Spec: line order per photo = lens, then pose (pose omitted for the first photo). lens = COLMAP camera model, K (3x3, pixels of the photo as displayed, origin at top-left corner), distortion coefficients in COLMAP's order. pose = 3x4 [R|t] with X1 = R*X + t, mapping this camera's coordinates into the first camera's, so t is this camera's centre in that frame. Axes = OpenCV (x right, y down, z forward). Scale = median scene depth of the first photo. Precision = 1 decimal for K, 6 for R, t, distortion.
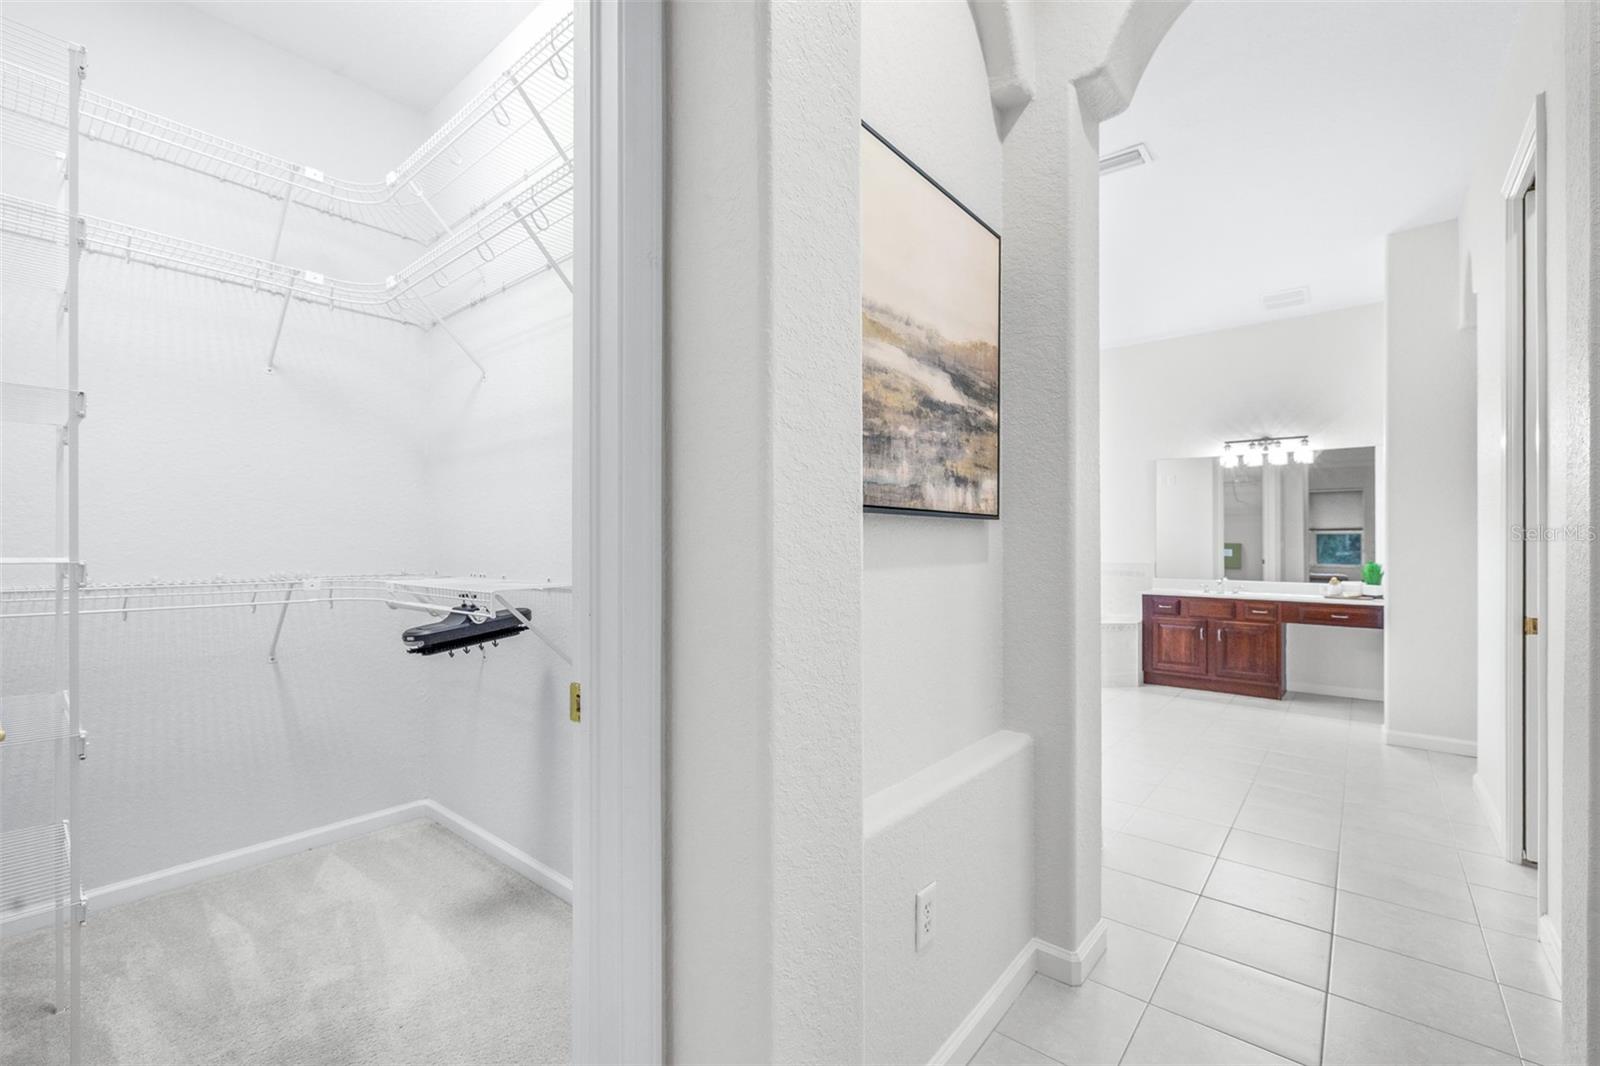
lens RADIAL K [[679.7, 0, 797.0], [0, 679.7, 541.8], [0, 0, 1]] dist [0.001234, 0.000202]
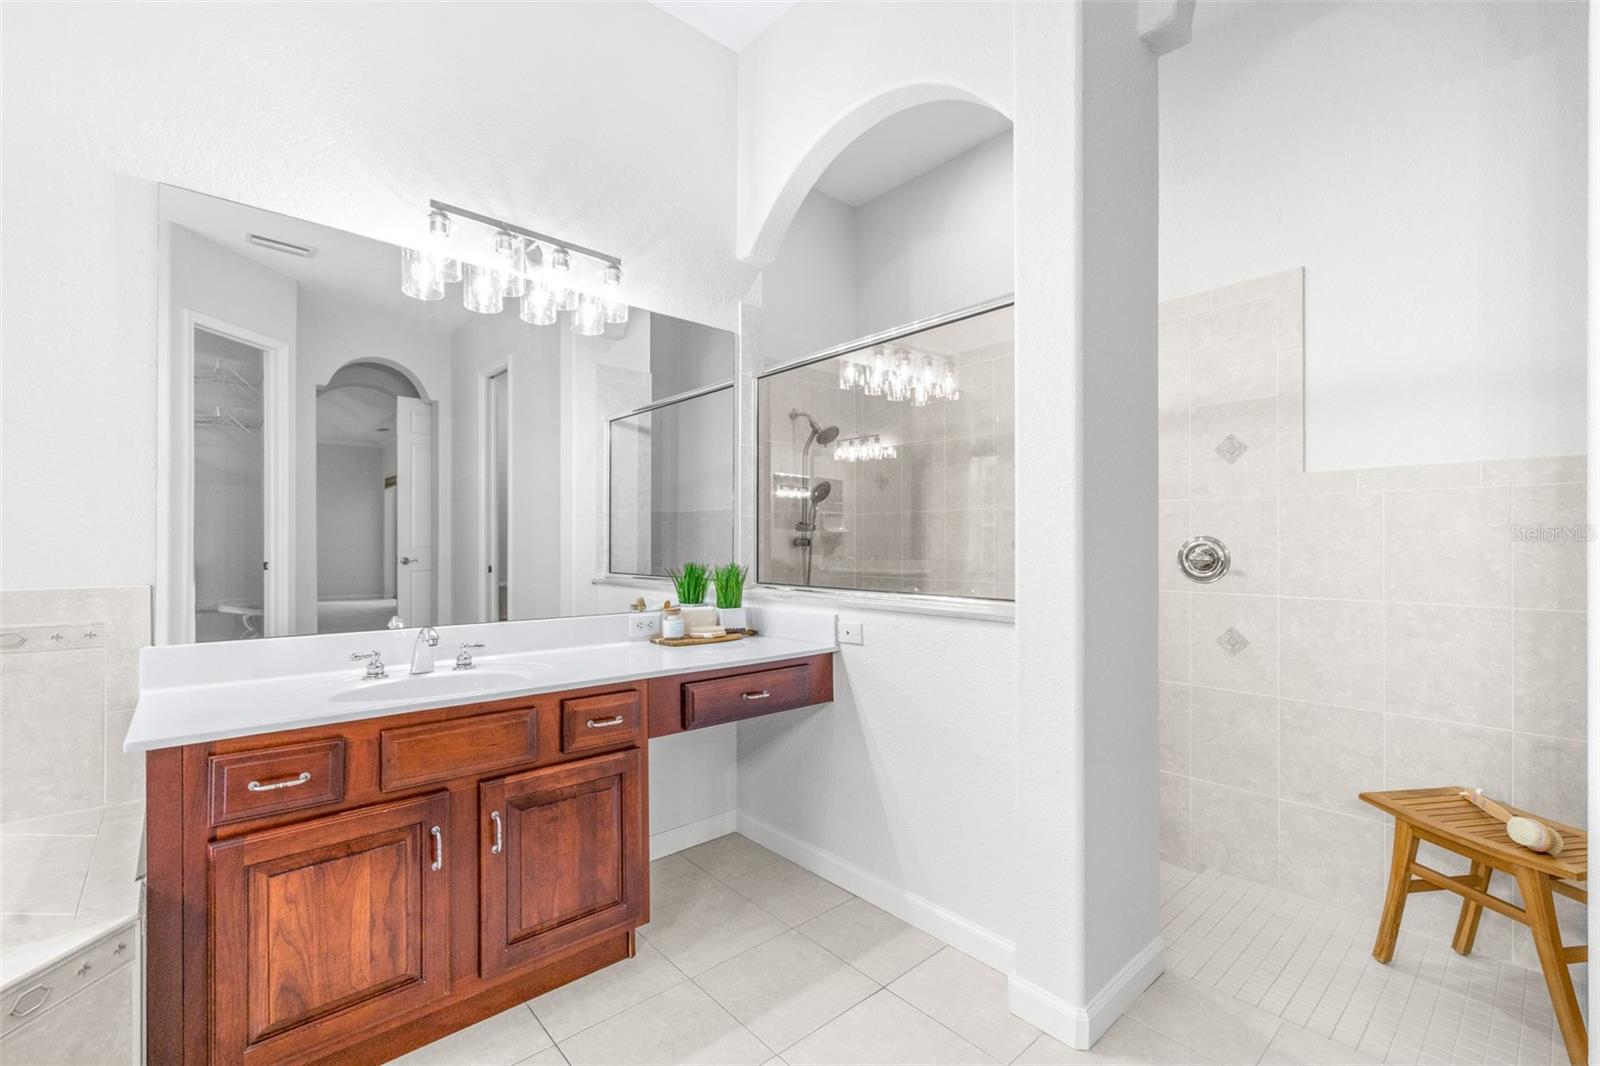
lens RADIAL K [[679.7, 0, 797.0], [0, 679.7, 541.8], [0, 0, 1]] dist [0.001234, 0.000202]
pose [[0.153659, -0.001558, 0.988123, 0.348911], [0.000033, 0.999999, 0.001572, 0.014904], [-0.988124, -0.000209, 0.153659, 0.804624]]
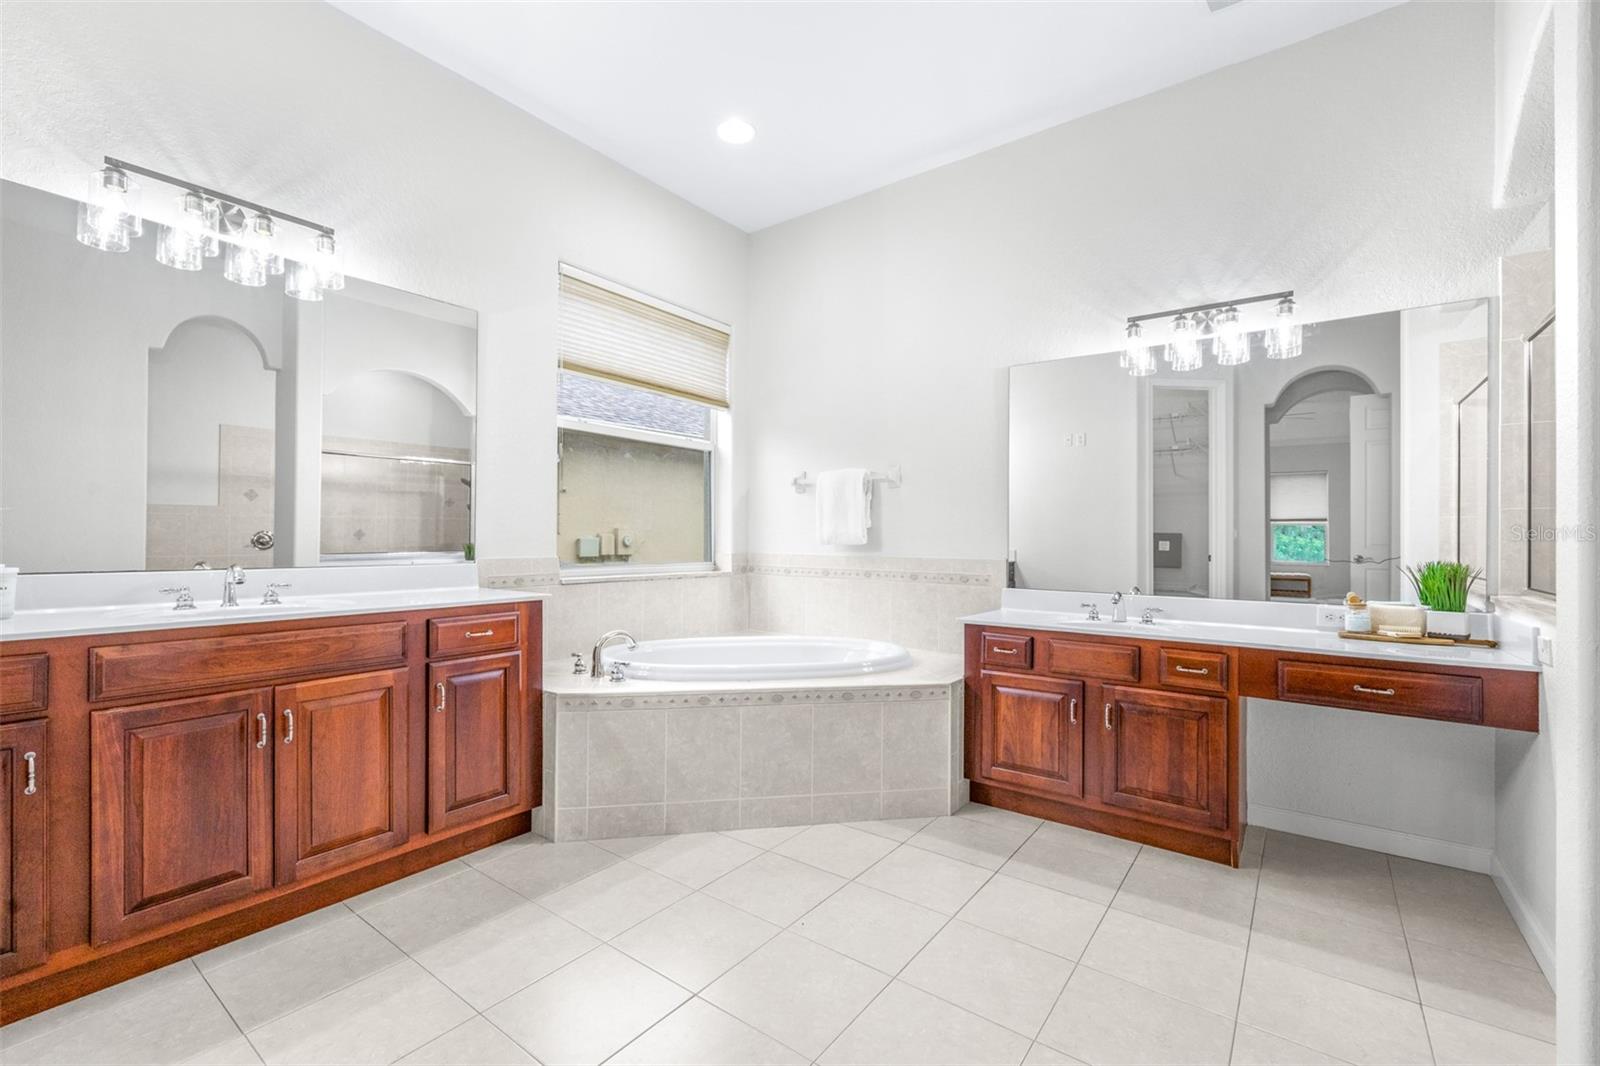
lens RADIAL K [[679.7, 0, 797.0], [0, 679.7, 541.8], [0, 0, 1]] dist [0.001234, 0.000202]
pose [[0.998714, 0.001130, 0.050677, 0.374061], [-0.001322, 0.999992, 0.003739, 0.016374], [-0.050672, -0.003802, 0.998708, 0.531854]]
